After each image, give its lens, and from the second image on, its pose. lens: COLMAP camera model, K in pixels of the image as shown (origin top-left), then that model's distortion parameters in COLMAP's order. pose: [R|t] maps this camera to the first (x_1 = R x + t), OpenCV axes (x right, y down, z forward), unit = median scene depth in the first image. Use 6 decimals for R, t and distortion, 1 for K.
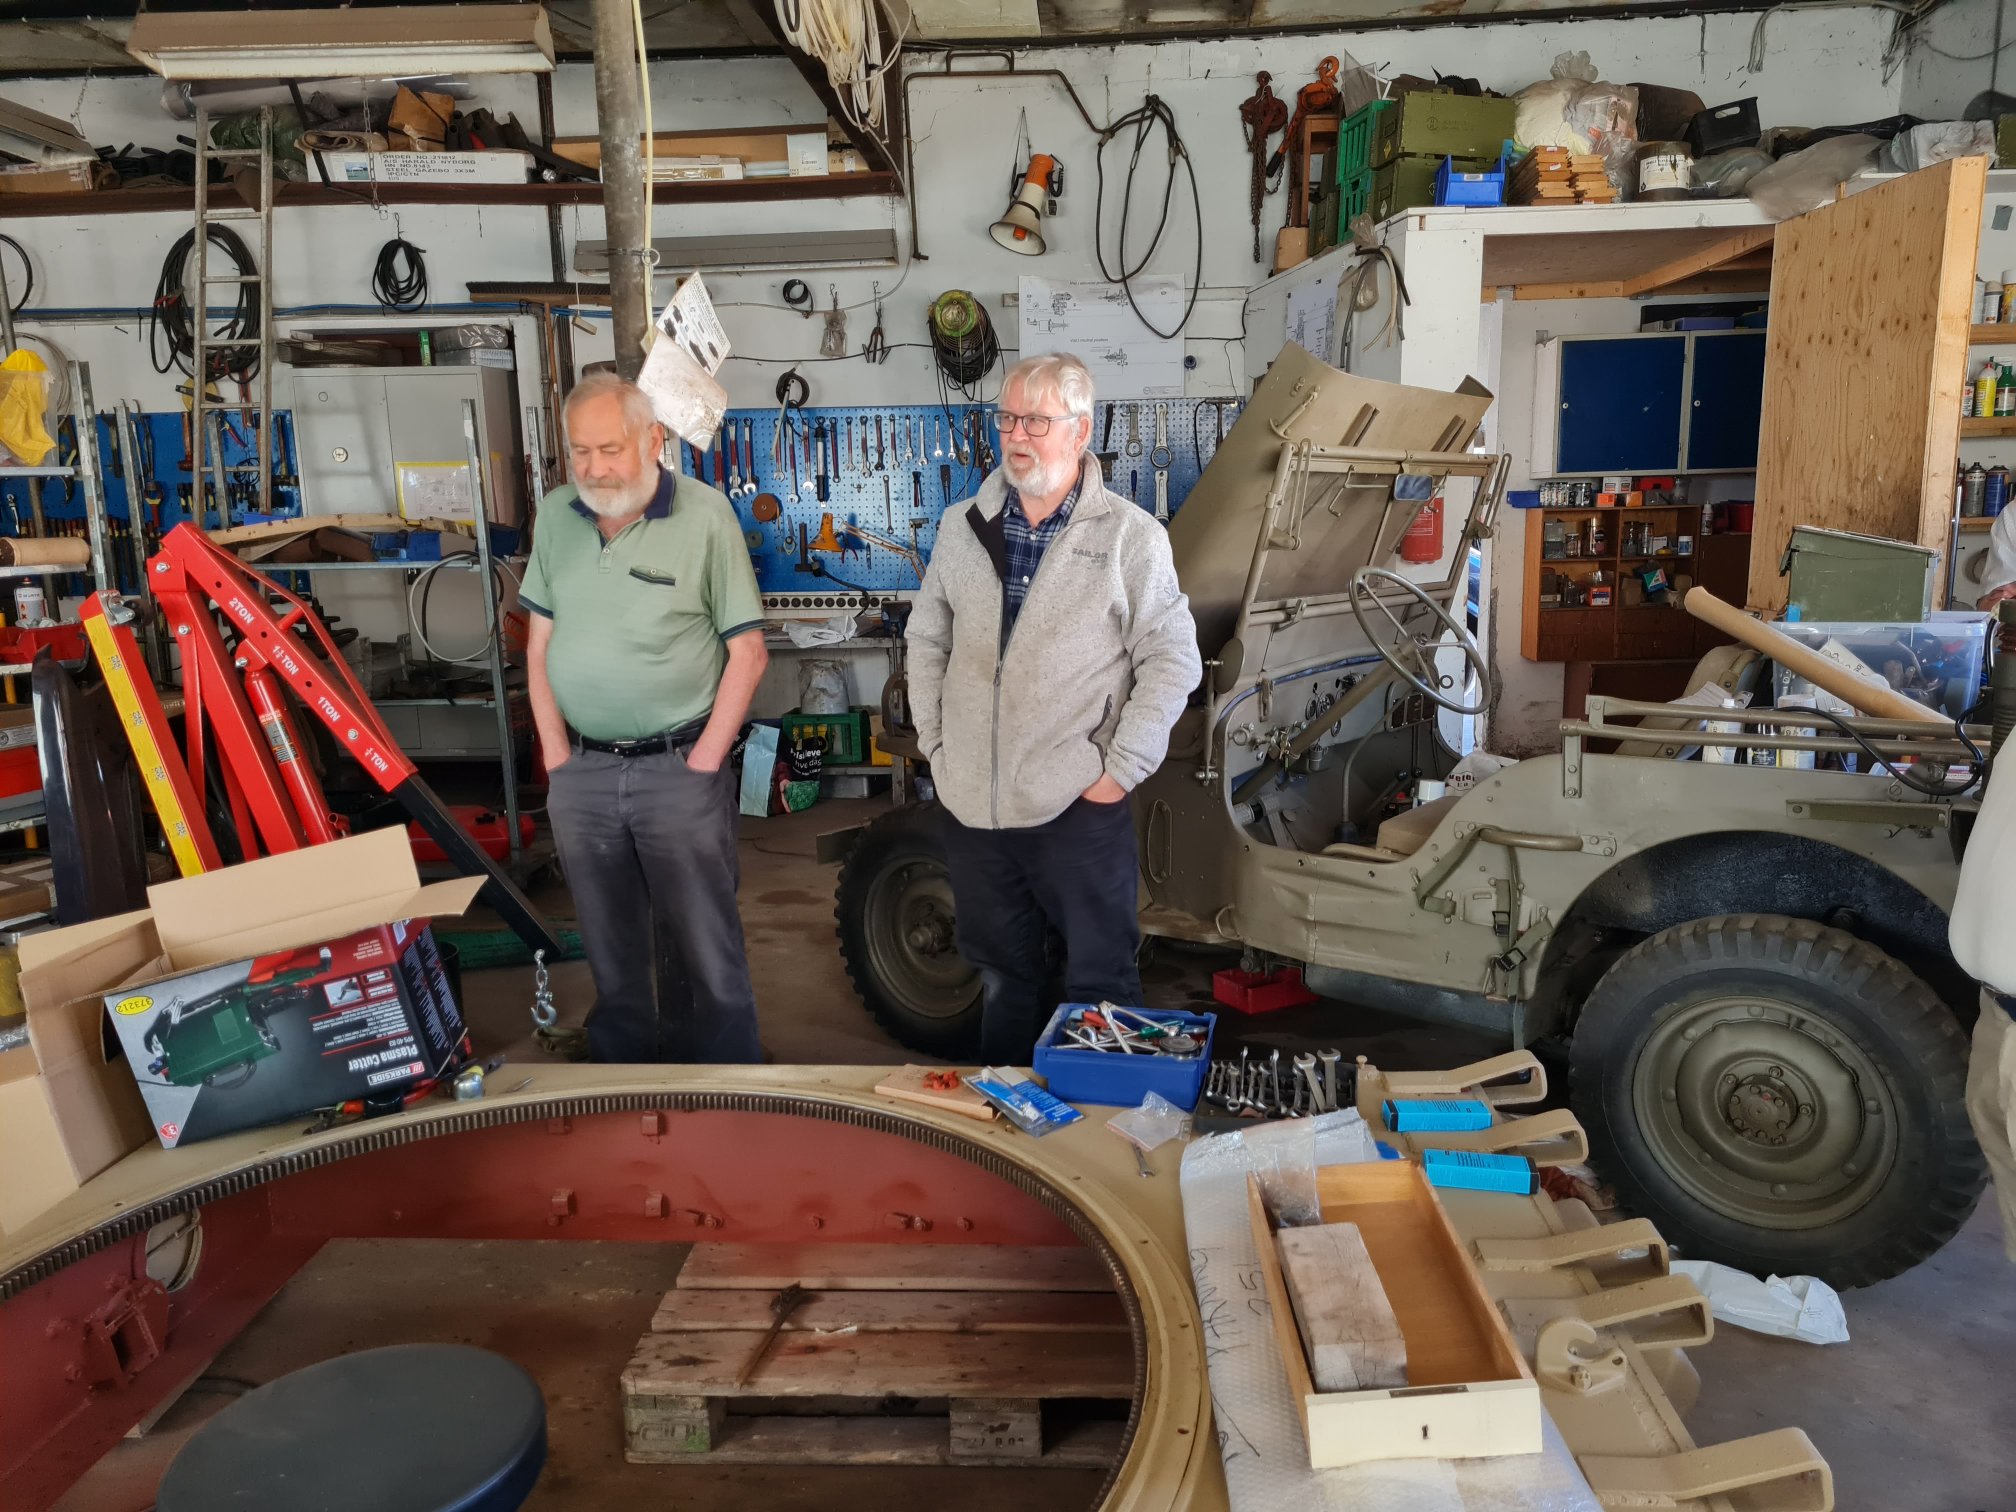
lens RADIAL K [[1538.3, 0, 1053.8], [0, 1538.3, 775.9], [0, 0, 1]] dist [0.061623, -0.044979]
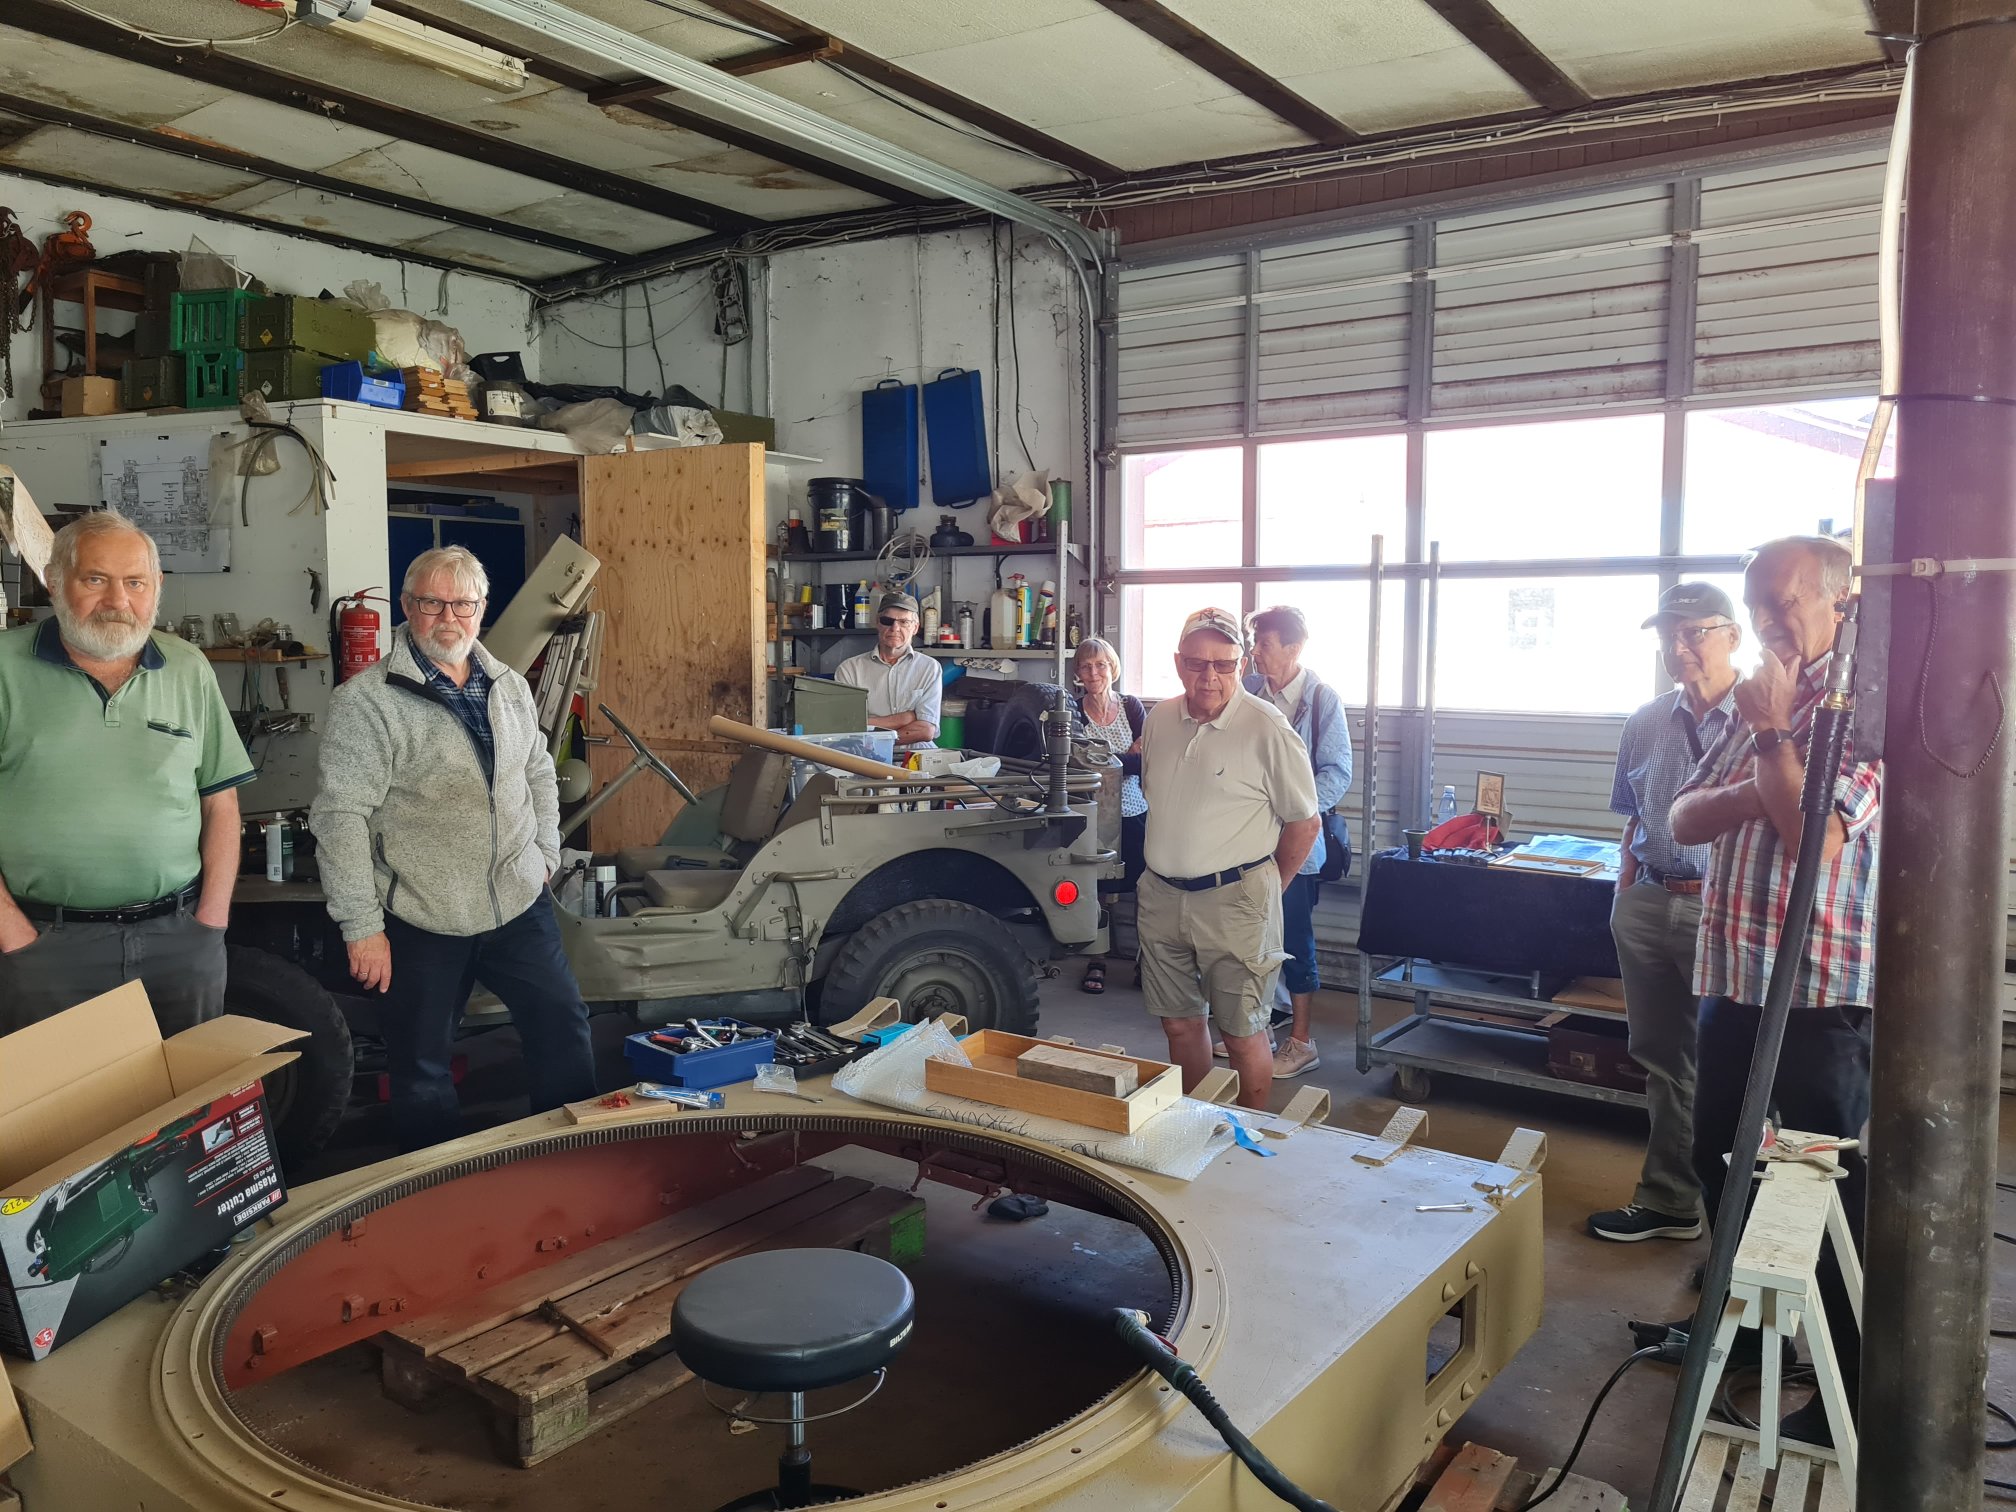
lens RADIAL K [[1538.3, 0, 1080.8], [0, 1538.3, 714.2], [0, 0, 1]] dist [0.061623, -0.044979]
pose [[0.502021, -0.024494, 0.864509, -0.575371], [0.138517, 0.988972, -0.052417, 0.000190], [-0.853691, 0.146063, 0.499877, -0.011758]]
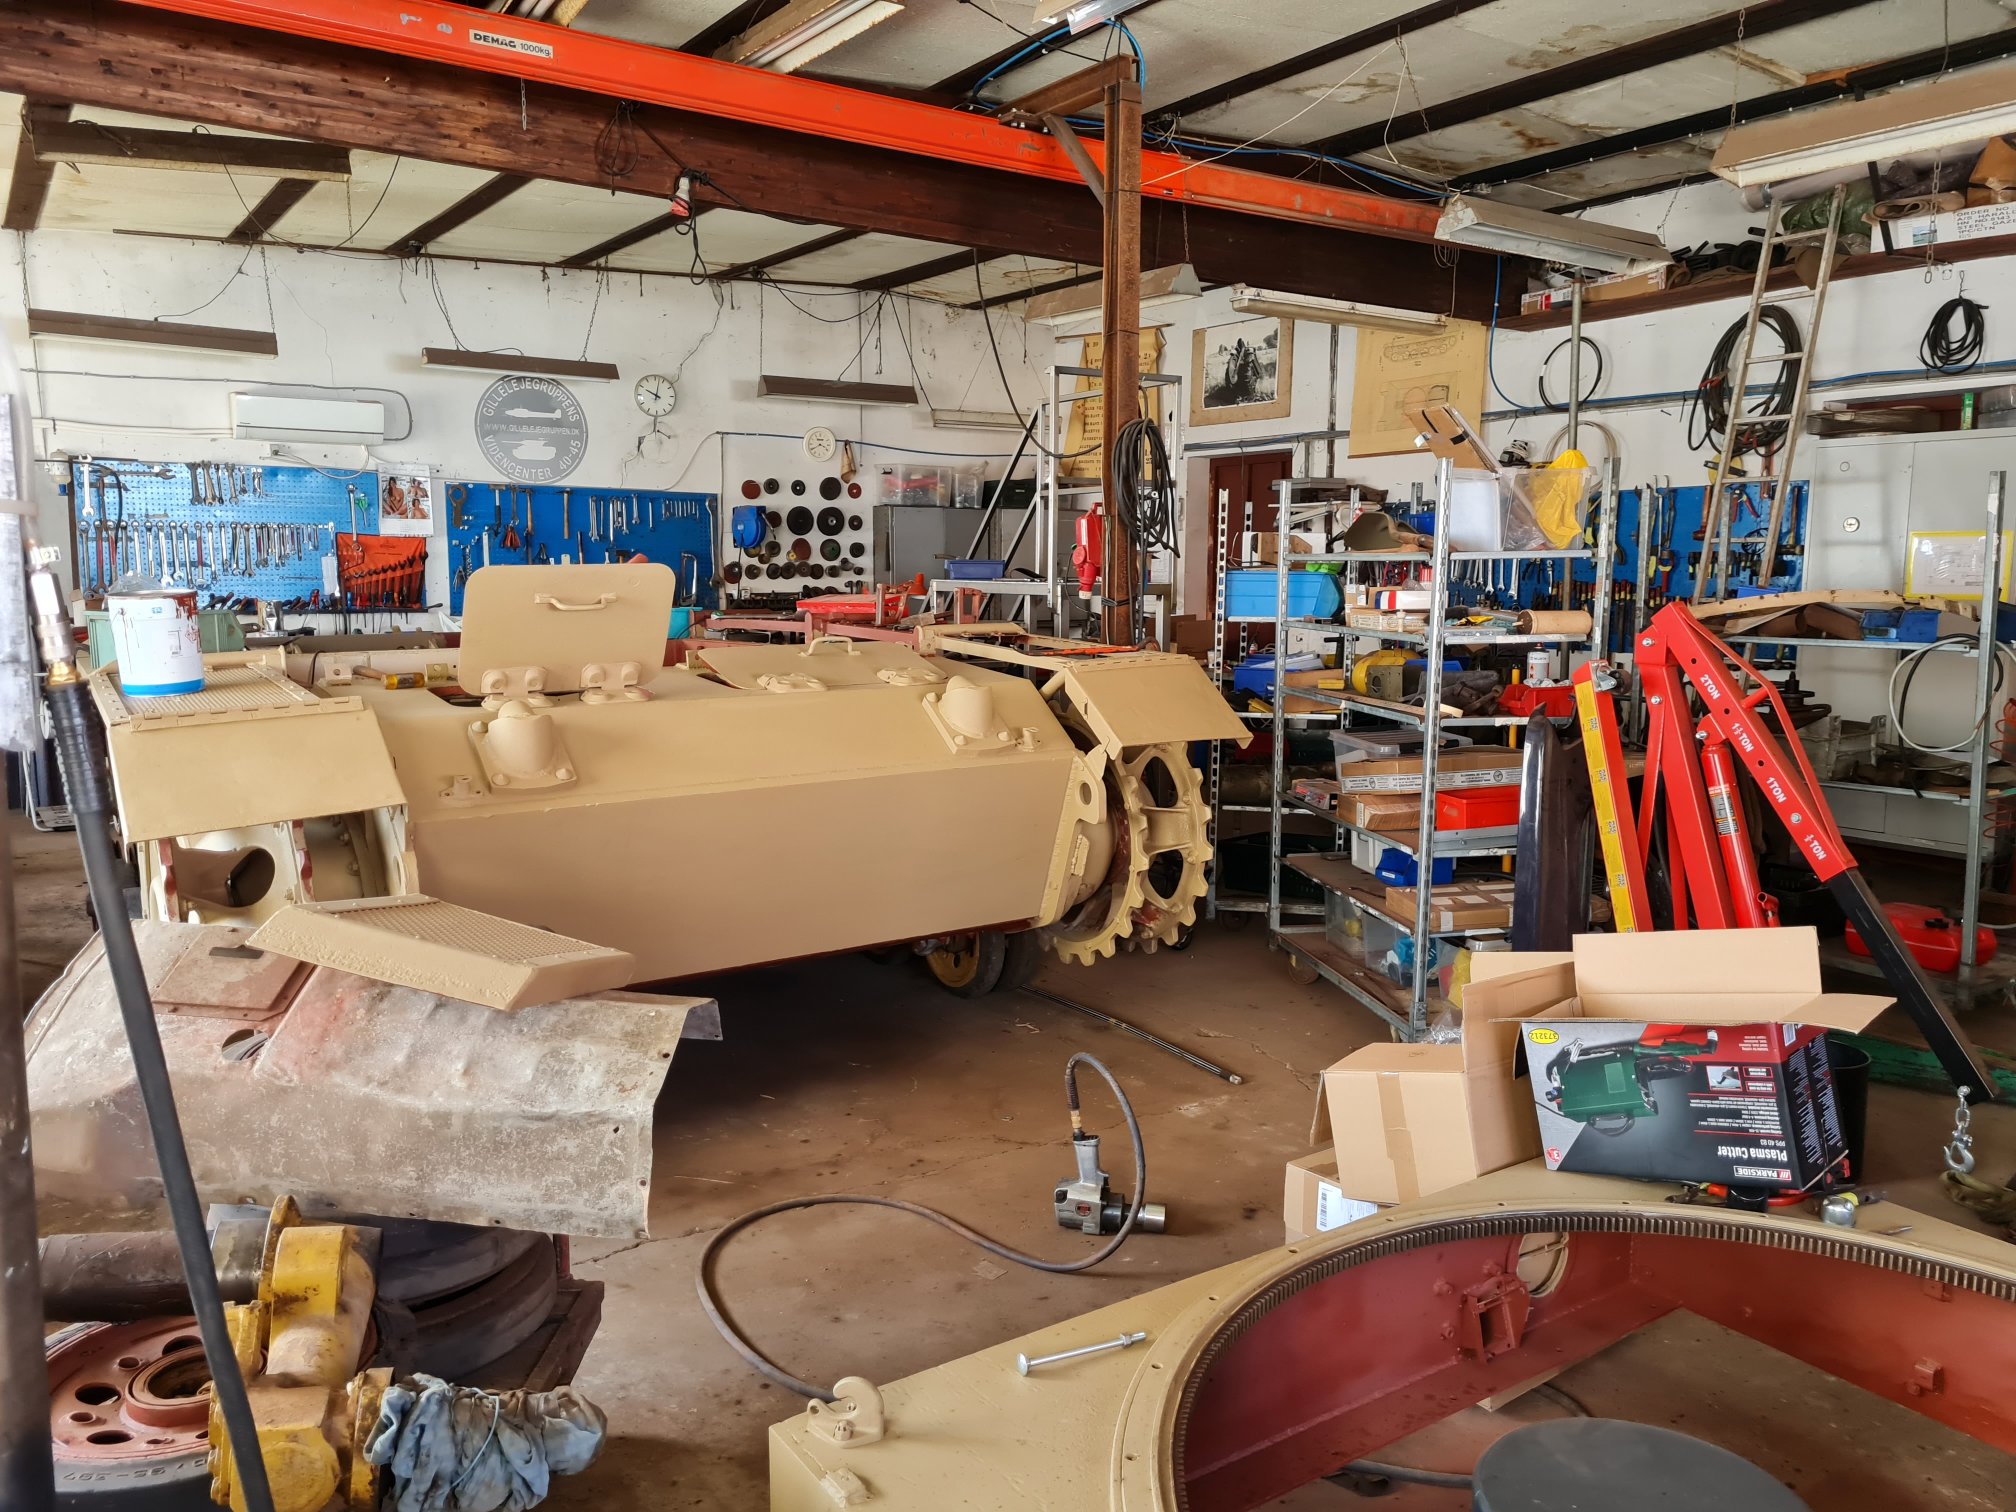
lens RADIAL K [[1538.3, 0, 1003.7], [0, 1538.3, 747.2], [0, 0, 1]] dist [0.061623, -0.044979]
pose [[0.606070, 0.115332, -0.787005, 0.021855], [-0.159084, 0.987017, 0.022133, -0.012996], [0.779340, 0.111786, 0.616549, -0.015777]]
